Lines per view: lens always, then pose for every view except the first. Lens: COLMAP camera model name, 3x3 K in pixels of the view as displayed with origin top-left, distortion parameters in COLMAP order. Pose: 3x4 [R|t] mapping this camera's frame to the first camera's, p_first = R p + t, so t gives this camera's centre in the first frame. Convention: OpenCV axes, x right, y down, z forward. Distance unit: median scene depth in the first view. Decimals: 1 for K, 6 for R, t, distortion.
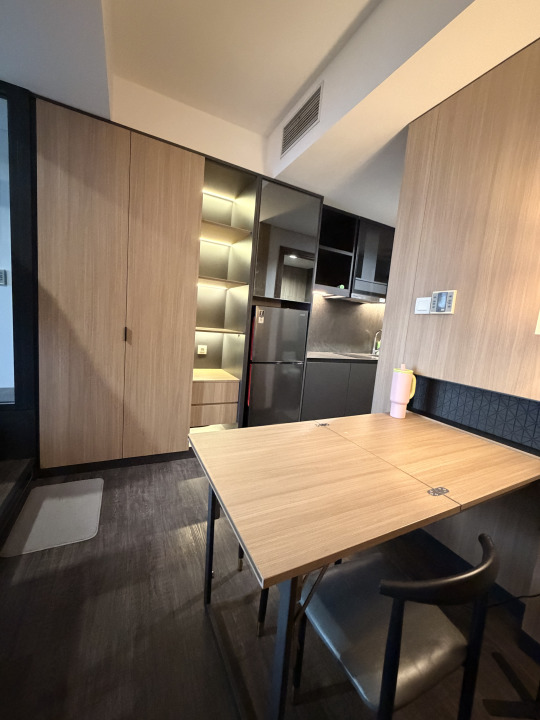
lens RADIAL K [[289.3, 0, 270.2], [0, 289.3, 363.1], [0, 0, 1]] dist [0.001148, 0.000023]
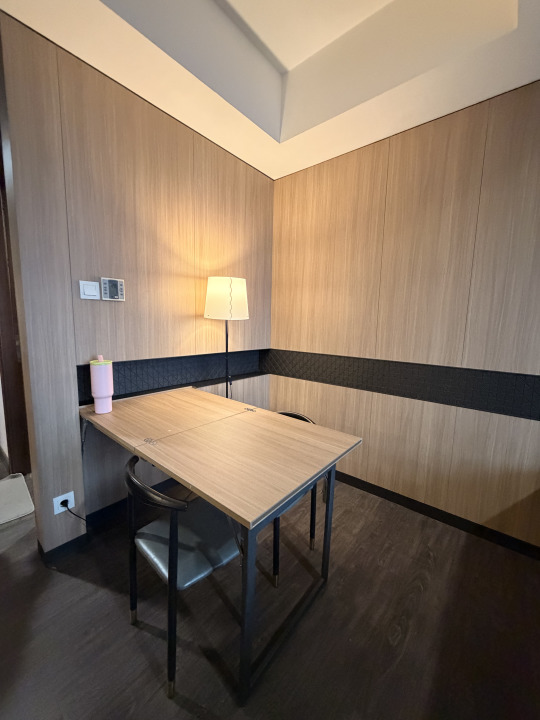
lens RADIAL K [[289.3, 0, 266.2], [0, 289.3, 360.4], [0, 0, 1]] dist [0.001148, 0.000023]
pose [[-0.393302, -0.213017, 0.894392, -0.596357], [0.067172, 0.963533, 0.259022, -0.188946], [-0.916952, 0.161952, -0.364651, 0.879289]]
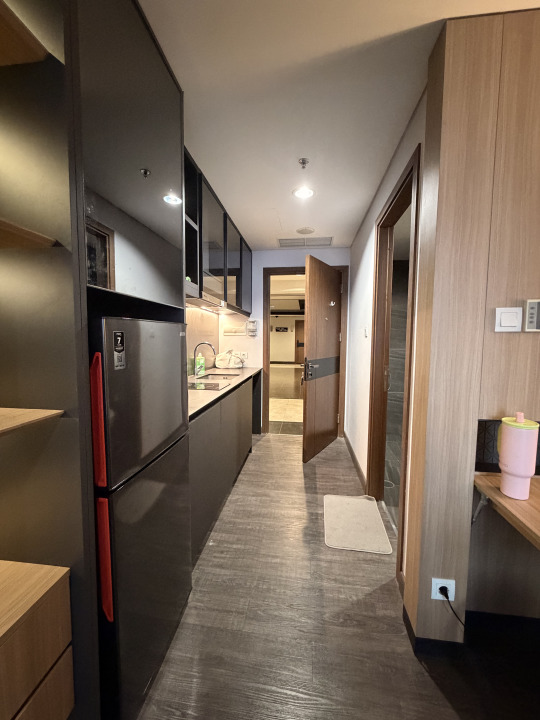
lens RADIAL K [[289.3, 0, 270.7], [0, 289.3, 357.3], [0, 0, 1]] dist [0.001148, 0.000023]
pose [[0.547044, -0.136958, 0.825824, -0.357541], [0.150987, 0.986489, 0.063586, -0.244912], [-0.823375, 0.089905, 0.560331, 1.115707]]
